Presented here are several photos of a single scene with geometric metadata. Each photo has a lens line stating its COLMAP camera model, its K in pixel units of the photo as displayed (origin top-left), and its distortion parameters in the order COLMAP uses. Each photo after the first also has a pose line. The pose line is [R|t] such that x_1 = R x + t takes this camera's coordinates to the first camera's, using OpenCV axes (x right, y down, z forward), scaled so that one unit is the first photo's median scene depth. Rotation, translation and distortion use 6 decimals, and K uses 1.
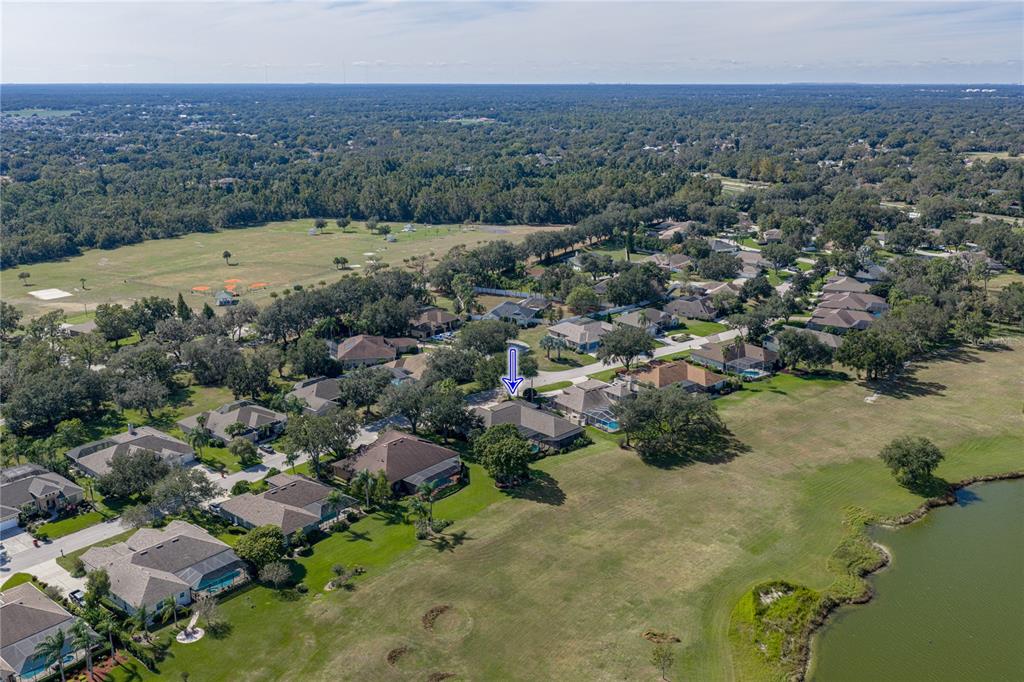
lens RADIAL K [[853.5, 0, 515.8], [0, 853.5, 346.6], [0, 0, 1]] dist [0.000933, -0.015667]
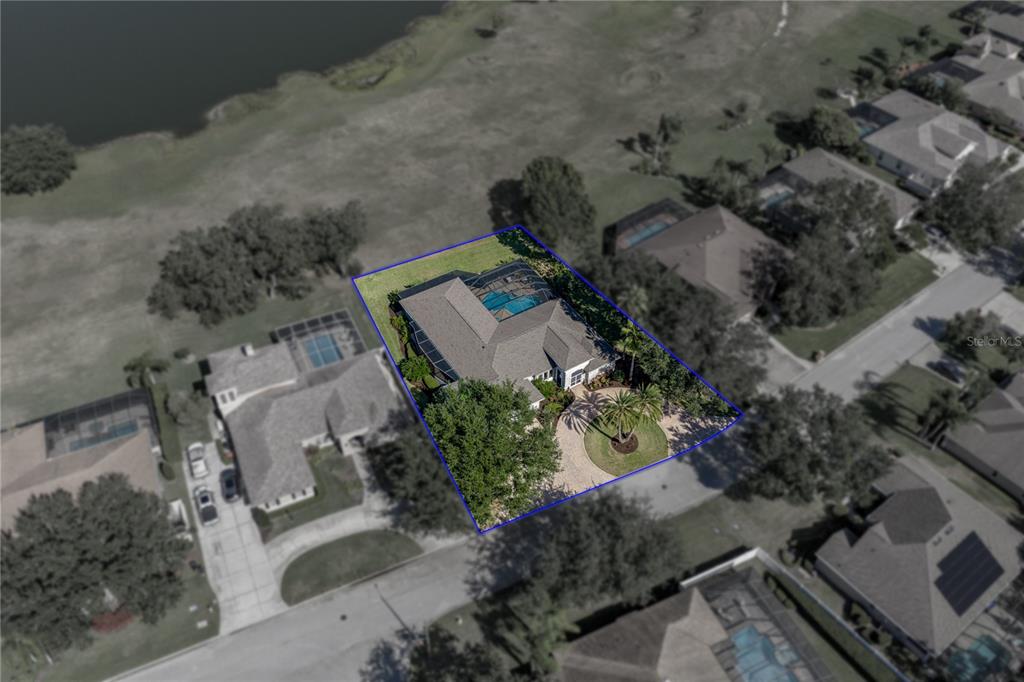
lens RADIAL K [[853.5, 0, 515.8], [0, 853.5, 346.6], [0, 0, 1]] dist [0.000933, -0.015667]
pose [[-0.977634, -0.158379, 0.138375, -0.106128], [0.047738, 0.473663, 0.879412, -0.486042], [-0.204823, 0.866349, -0.455508, 1.568042]]
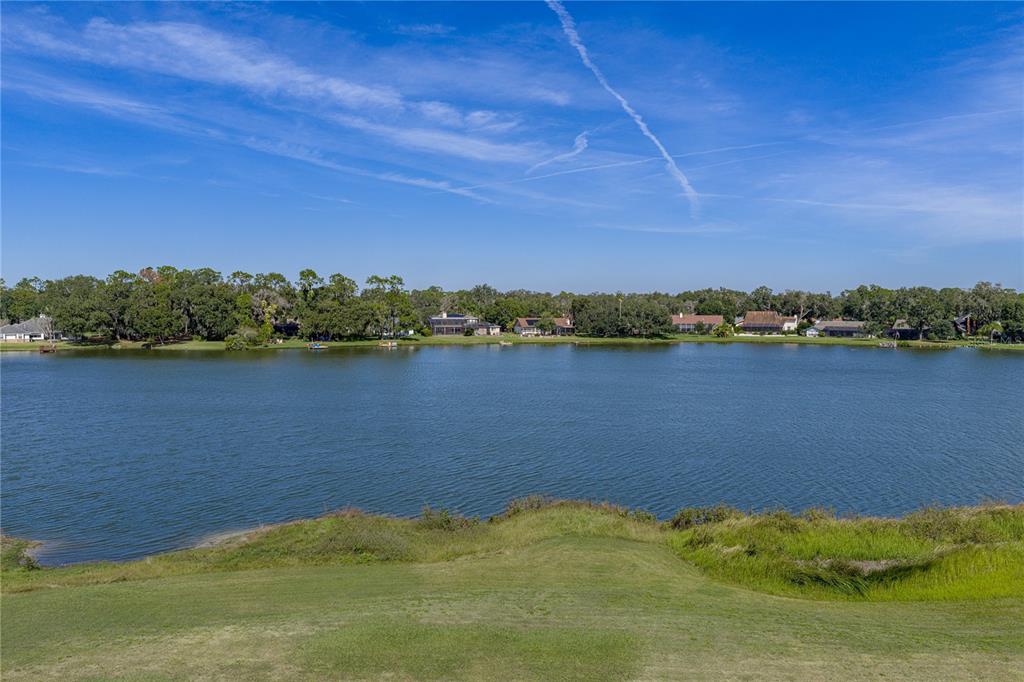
lens RADIAL K [[853.6, 0, 512.0], [0, 853.6, 341.0], [0, 0, 1]] dist [-0.004392, 0.006011]
pose [[-0.668080, -0.052180, 0.742258, 0.152789], [0.205159, 0.945955, 0.251156, 0.122343], [-0.715247, 0.320073, -0.621268, 1.045849]]
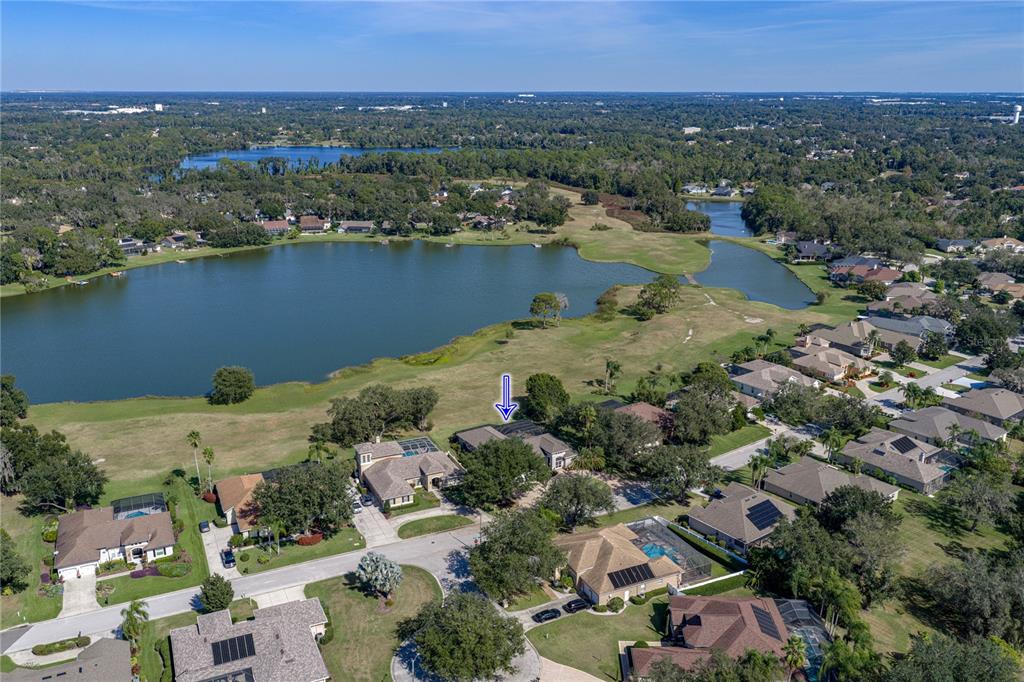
lens RADIAL K [[853.5, 0, 515.8], [0, 853.5, 346.6], [0, 0, 1]] dist [0.000933, -0.015667]
pose [[-0.978278, -0.078231, 0.191970, -0.216777], [0.042085, 0.831821, 0.553447, -0.667734], [-0.202981, 0.549504, -0.810459, 2.138695]]
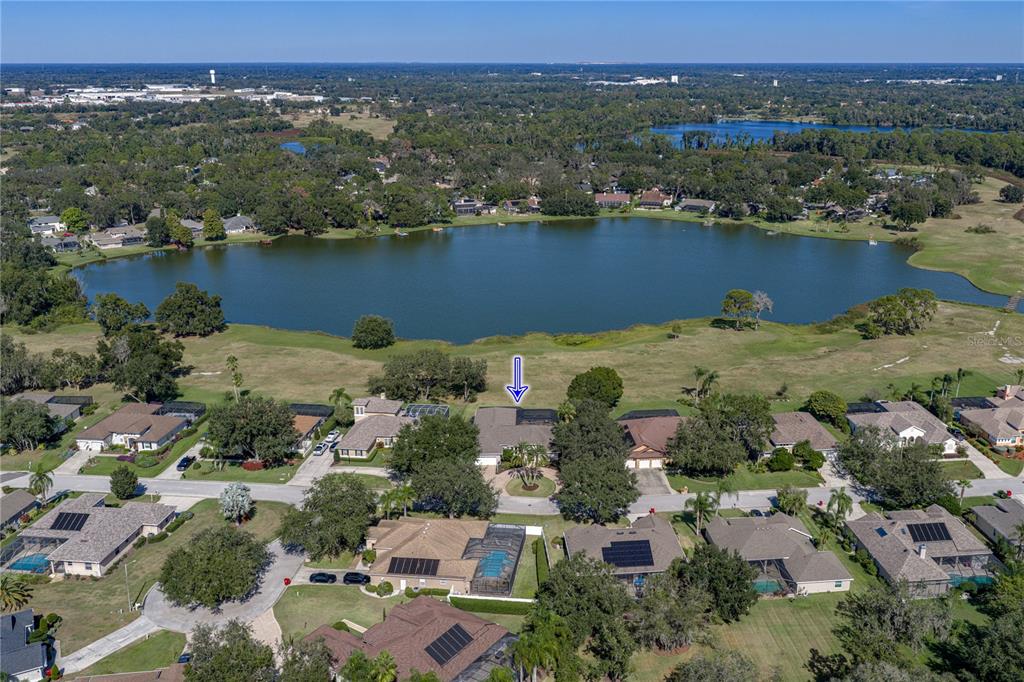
lens RADIAL K [[910.9, 0, 545.0], [0, 910.9, 339.5], [0, 0, 1]] dist [0.001367, -0.014313]
pose [[-0.722357, -0.216943, 0.656609, -0.805564], [0.193256, 0.848352, 0.492901, -0.591800], [-0.663967, 0.482944, -0.570888, 1.858705]]
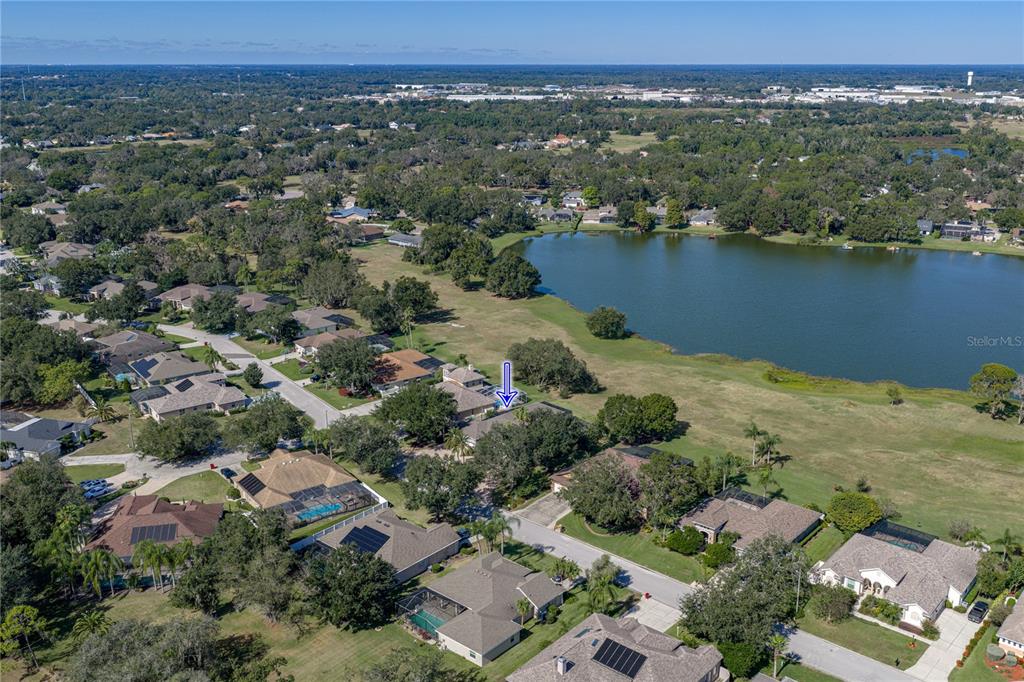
lens RADIAL K [[910.9, 0, 545.0], [0, 910.9, 339.5], [0, 0, 1]] dist [0.001367, -0.014313]
pose [[-0.004466, -0.304490, 0.952505, -1.140069], [0.297635, 0.908941, 0.291959, -0.355897], [-0.954669, 0.284803, 0.086568, 1.084341]]
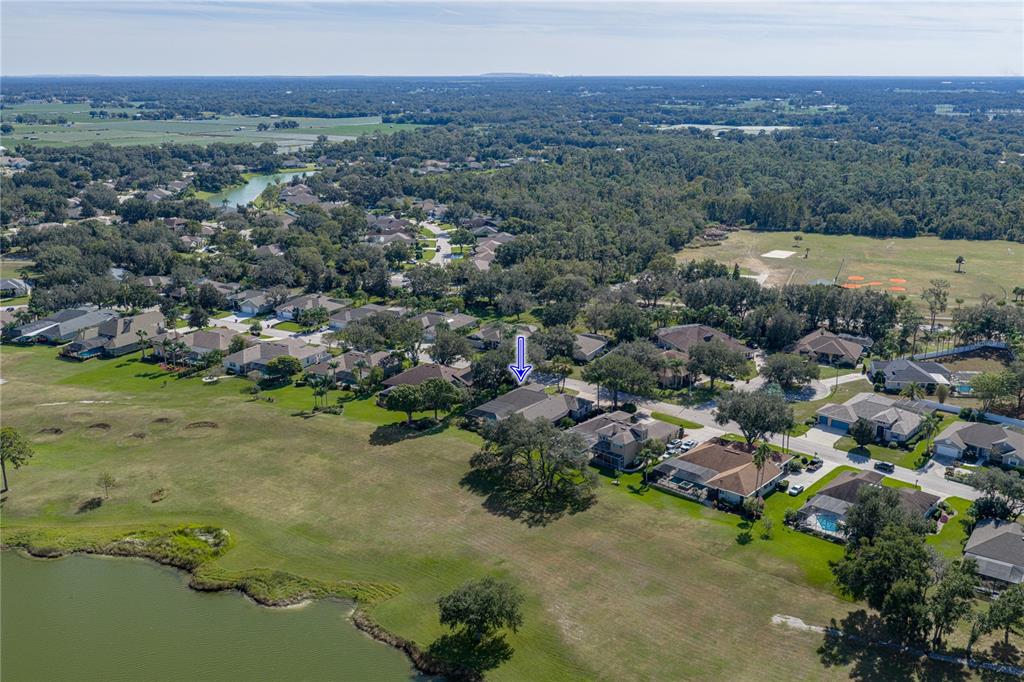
lens RADIAL K [[910.9, 0, 545.0], [0, 910.9, 339.5], [0, 0, 1]] dist [0.001367, -0.014313]
pose [[0.199024, 0.260802, -0.944654, 1.239344], [-0.271744, 0.940825, 0.202493, -0.260327], [0.941565, 0.216403, 0.258119, 0.904416]]
